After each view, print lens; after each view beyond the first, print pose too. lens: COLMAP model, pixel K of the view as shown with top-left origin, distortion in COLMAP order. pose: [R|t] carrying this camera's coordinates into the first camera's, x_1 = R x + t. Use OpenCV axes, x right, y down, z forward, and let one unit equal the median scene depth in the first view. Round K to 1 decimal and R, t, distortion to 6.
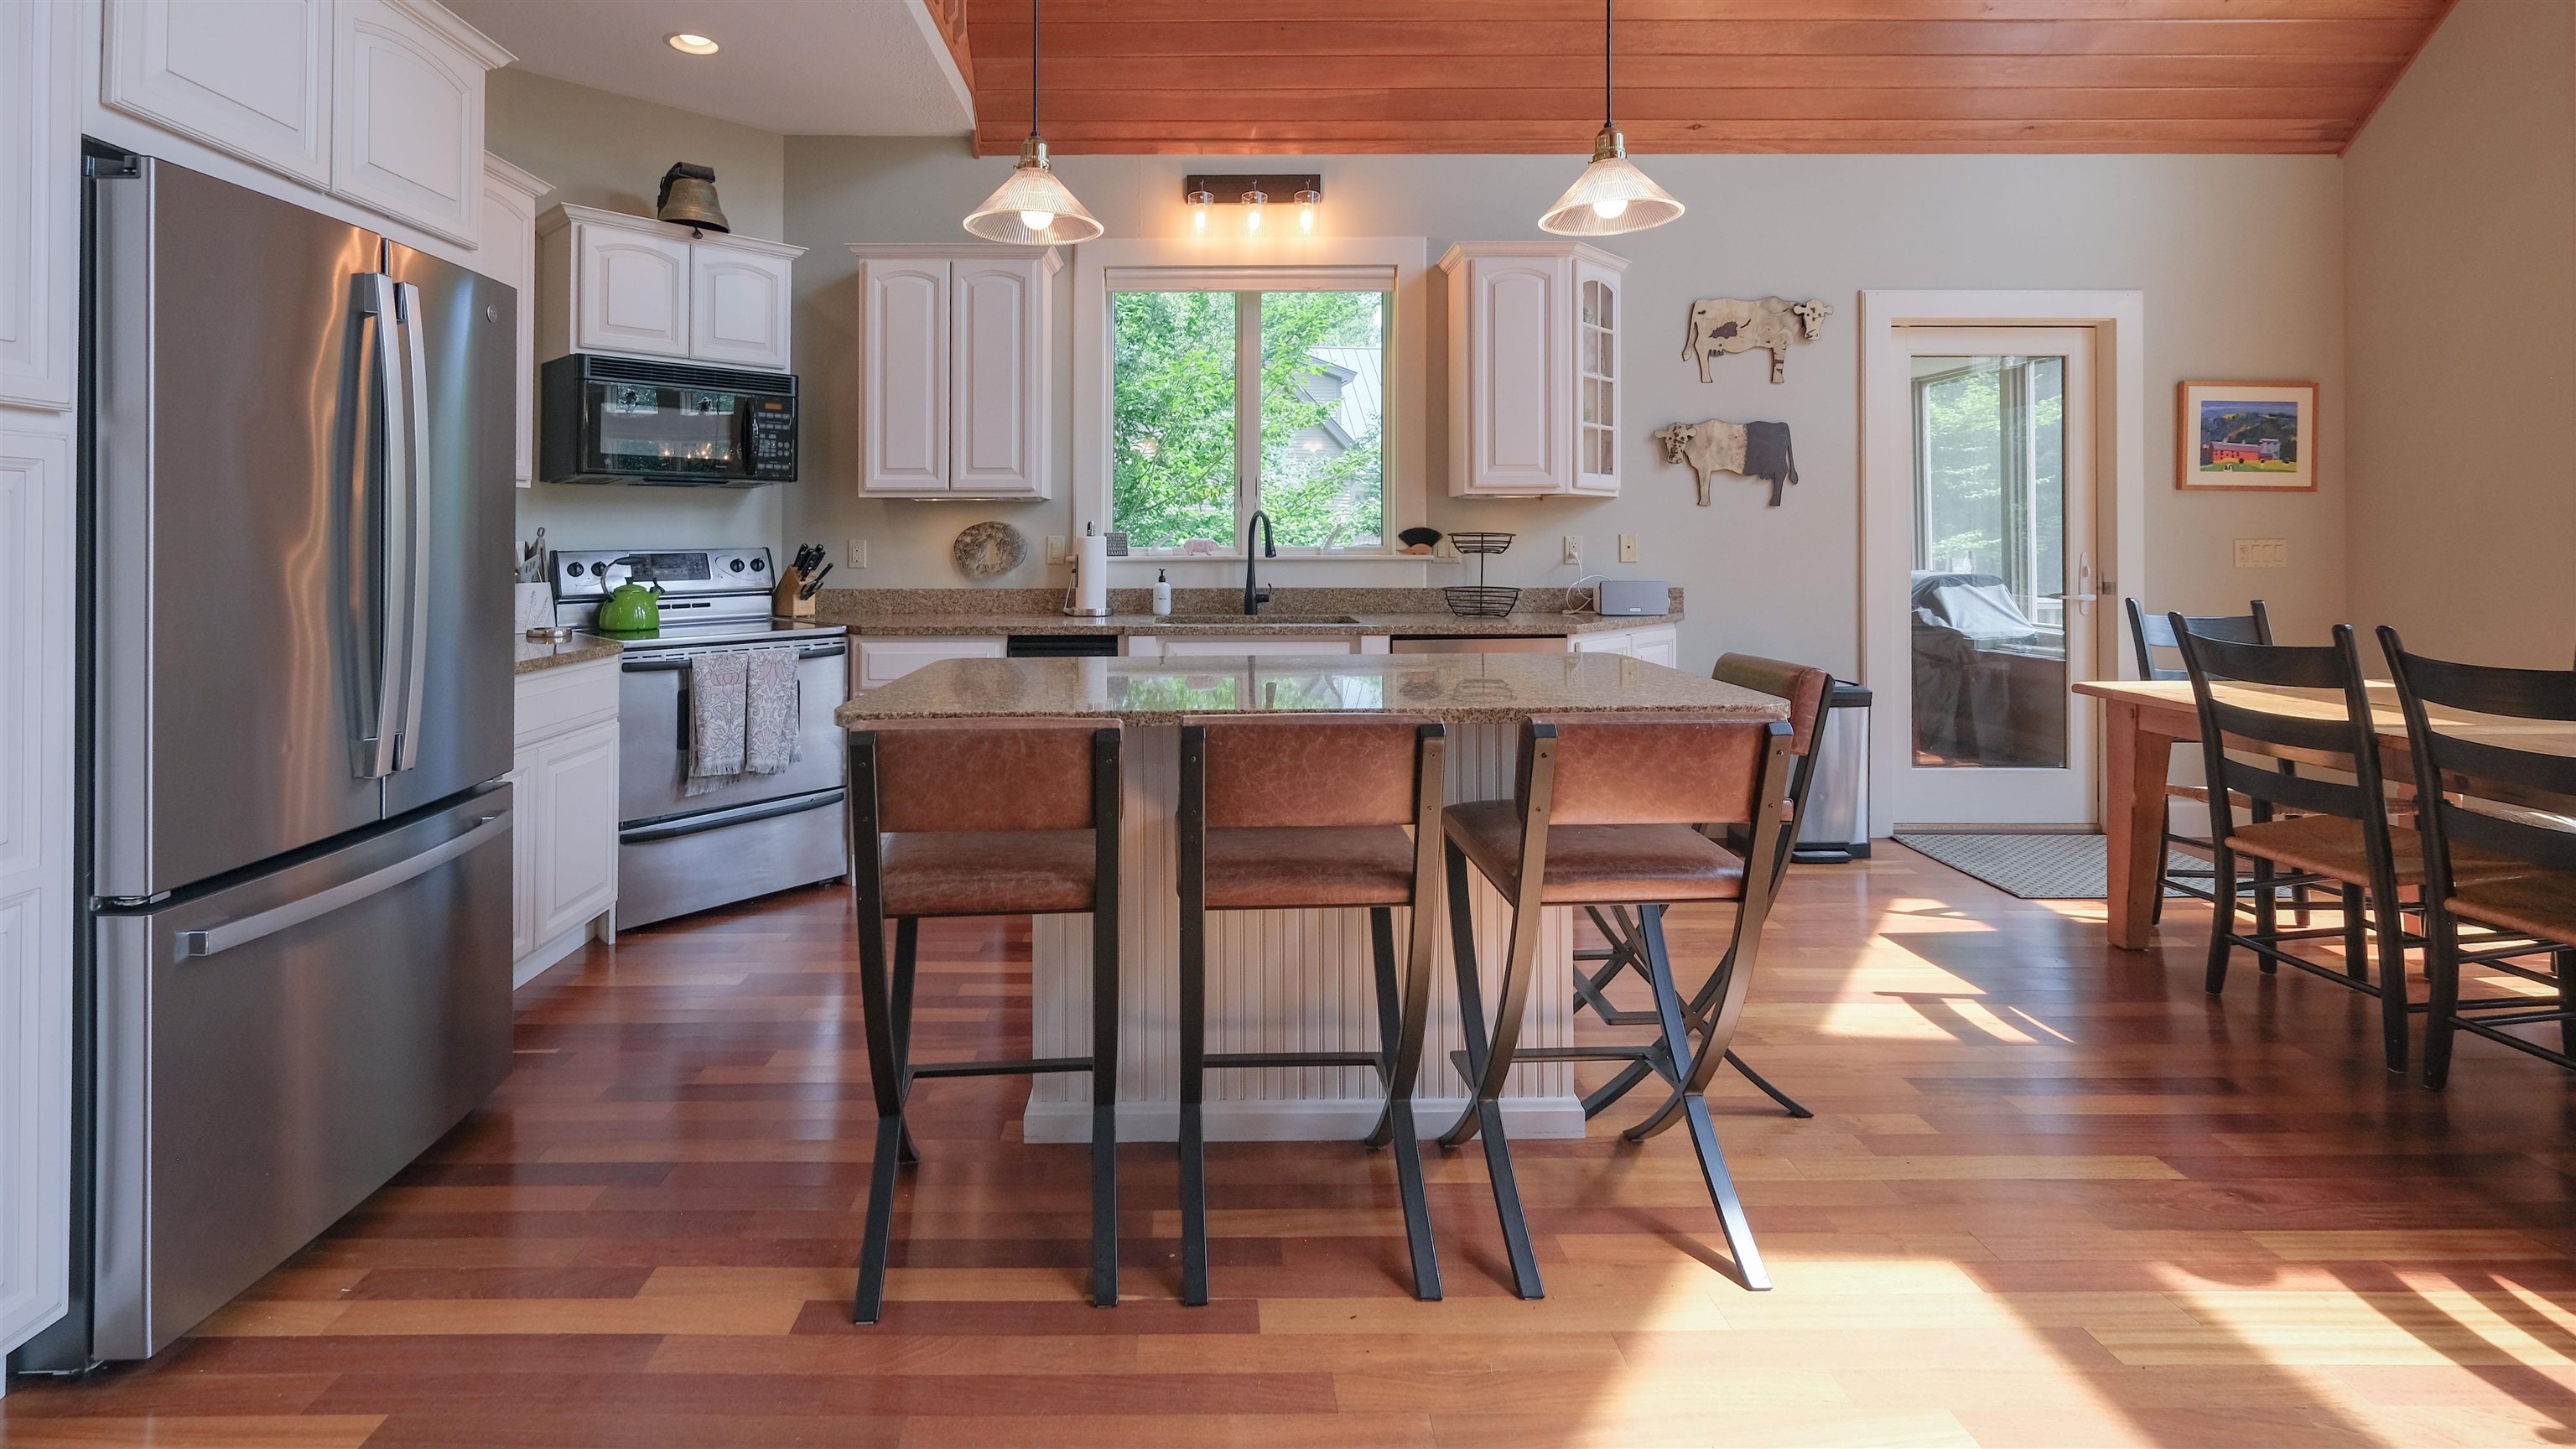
lens RADIAL K [[1181.2, 0, 1216.4], [0, 1181.2, 541.7], [0, 0, 1]] dist [-0.001649, -0.000018]
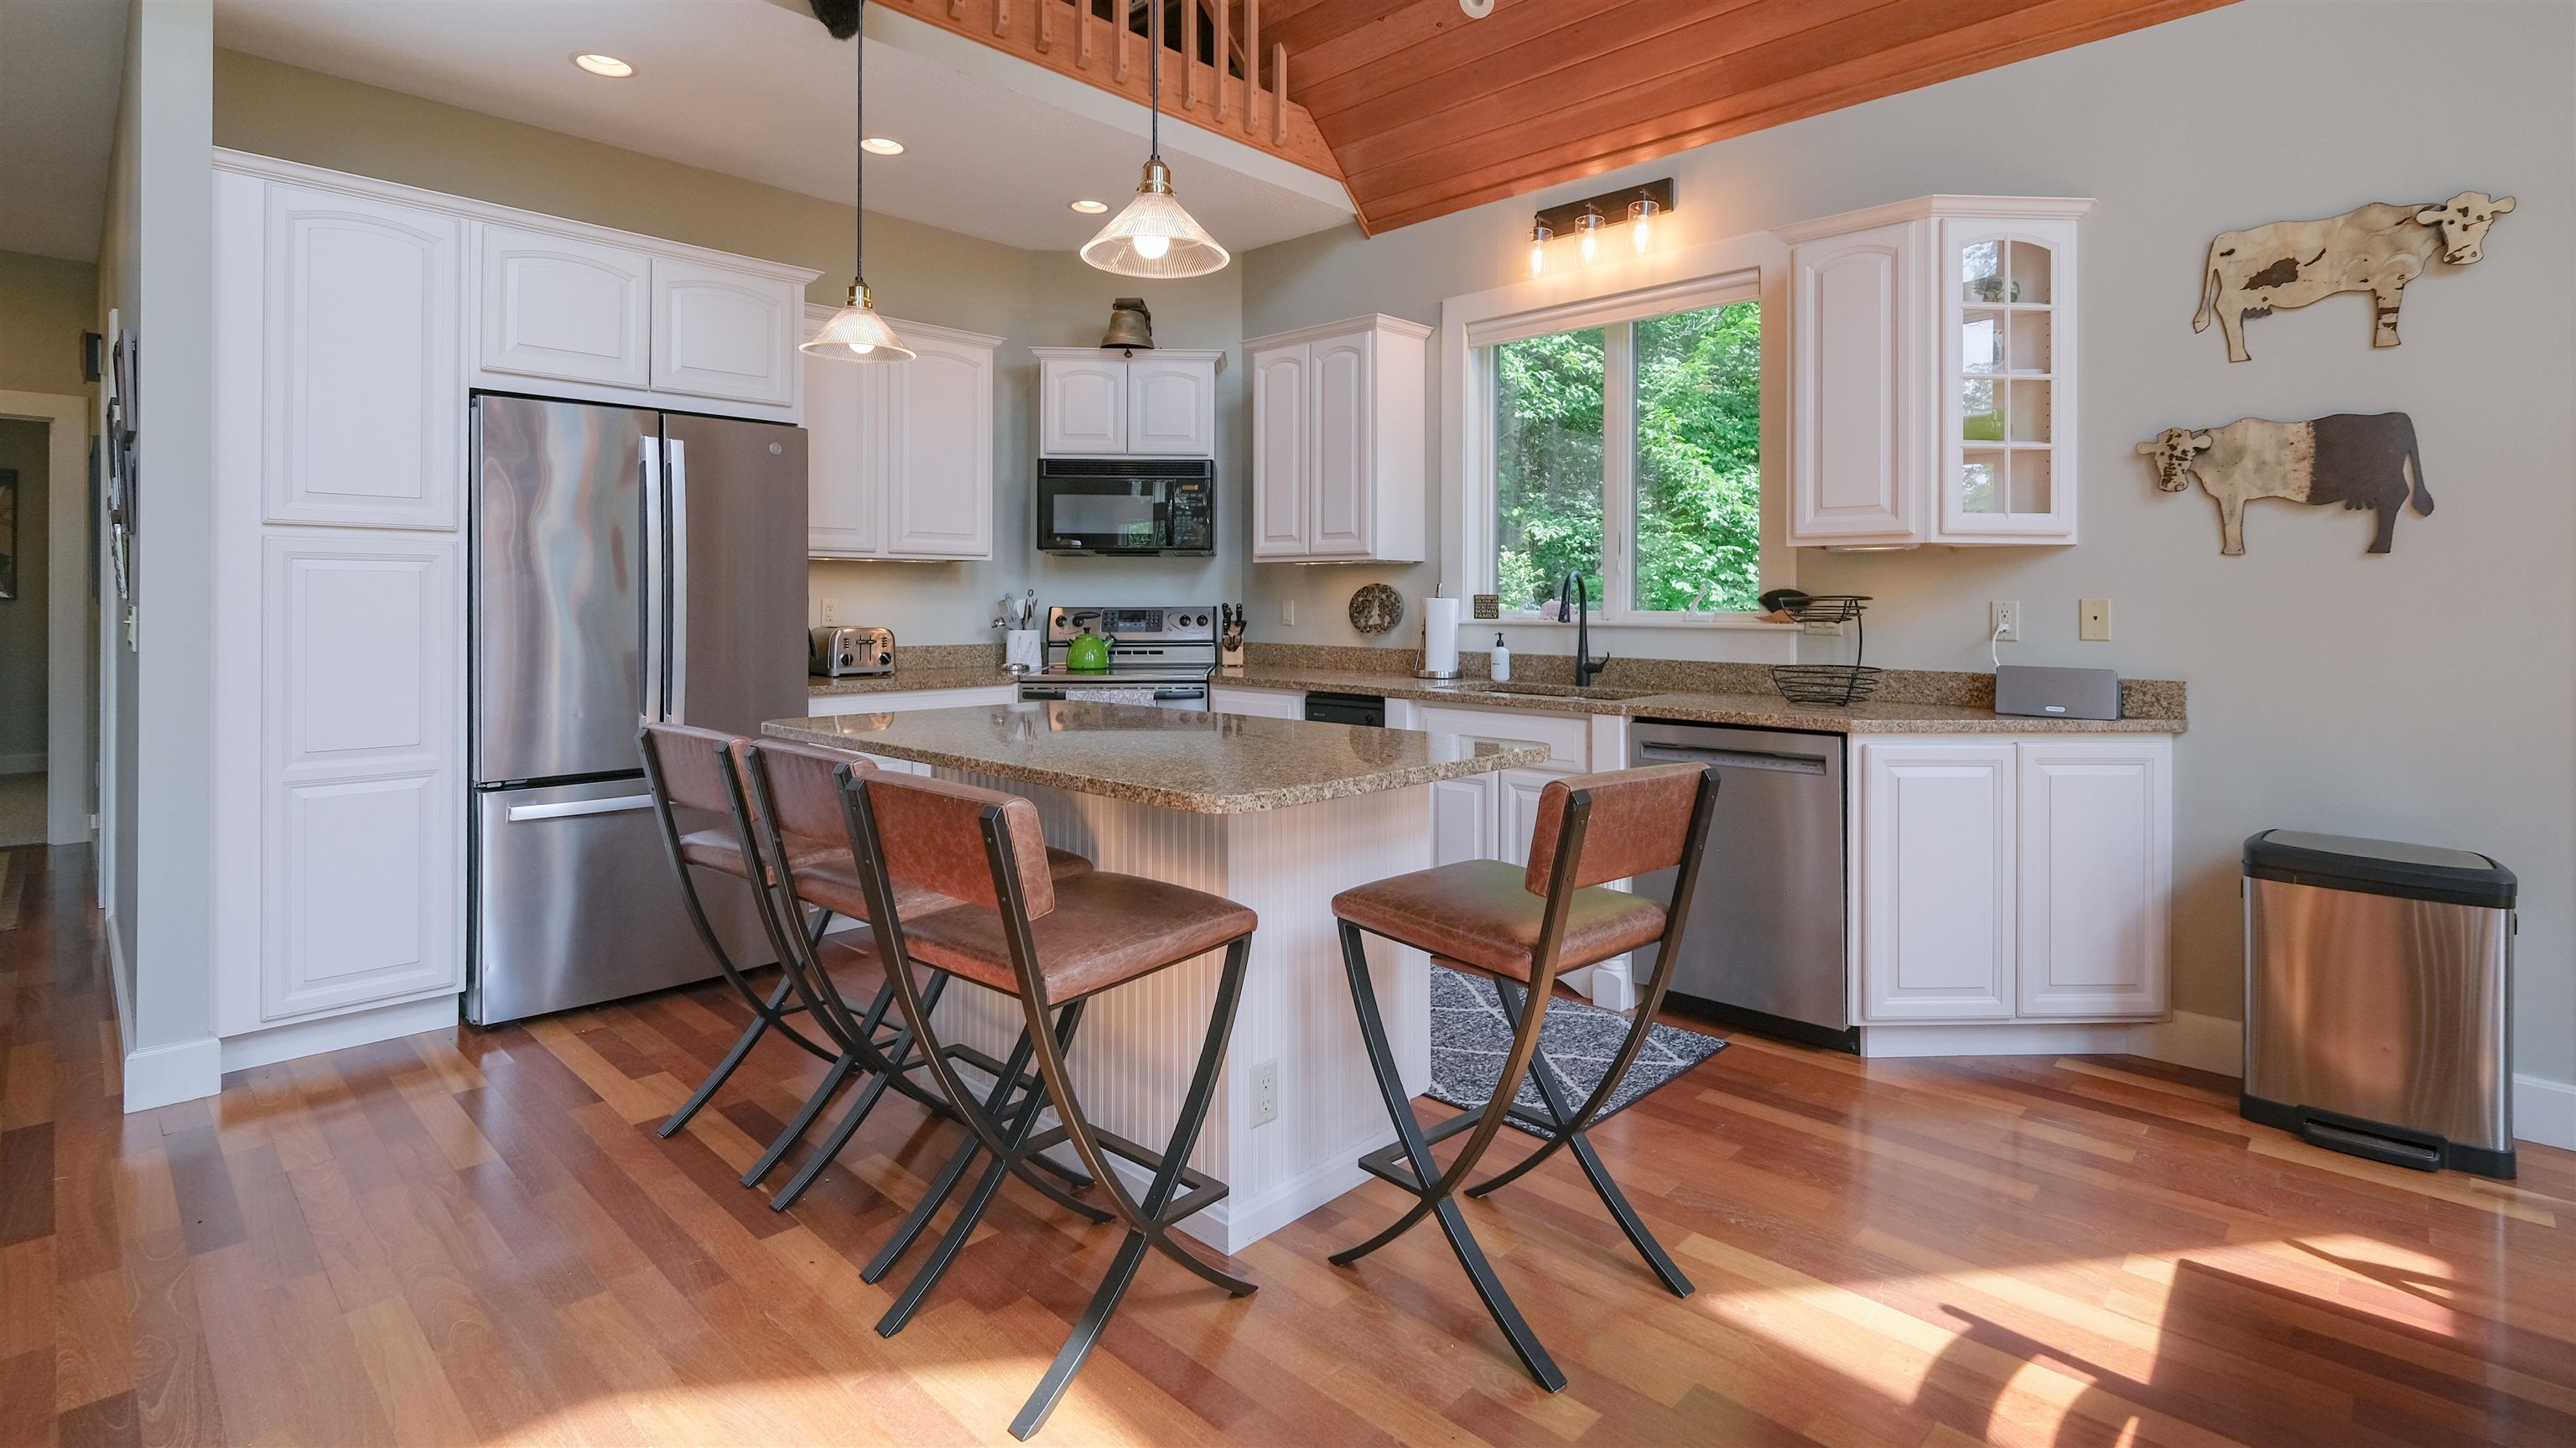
lens RADIAL K [[1181.1, 0, 1236.5], [0, 1181.1, 604.7], [0, 0, 1]] dist [-0.001649, -0.000018]
pose [[0.721803, 0.008477, -0.692047, 0.468126], [-0.004364, 0.999961, 0.007697, -0.006055], [0.692085, -0.002536, 0.721812, 0.166628]]
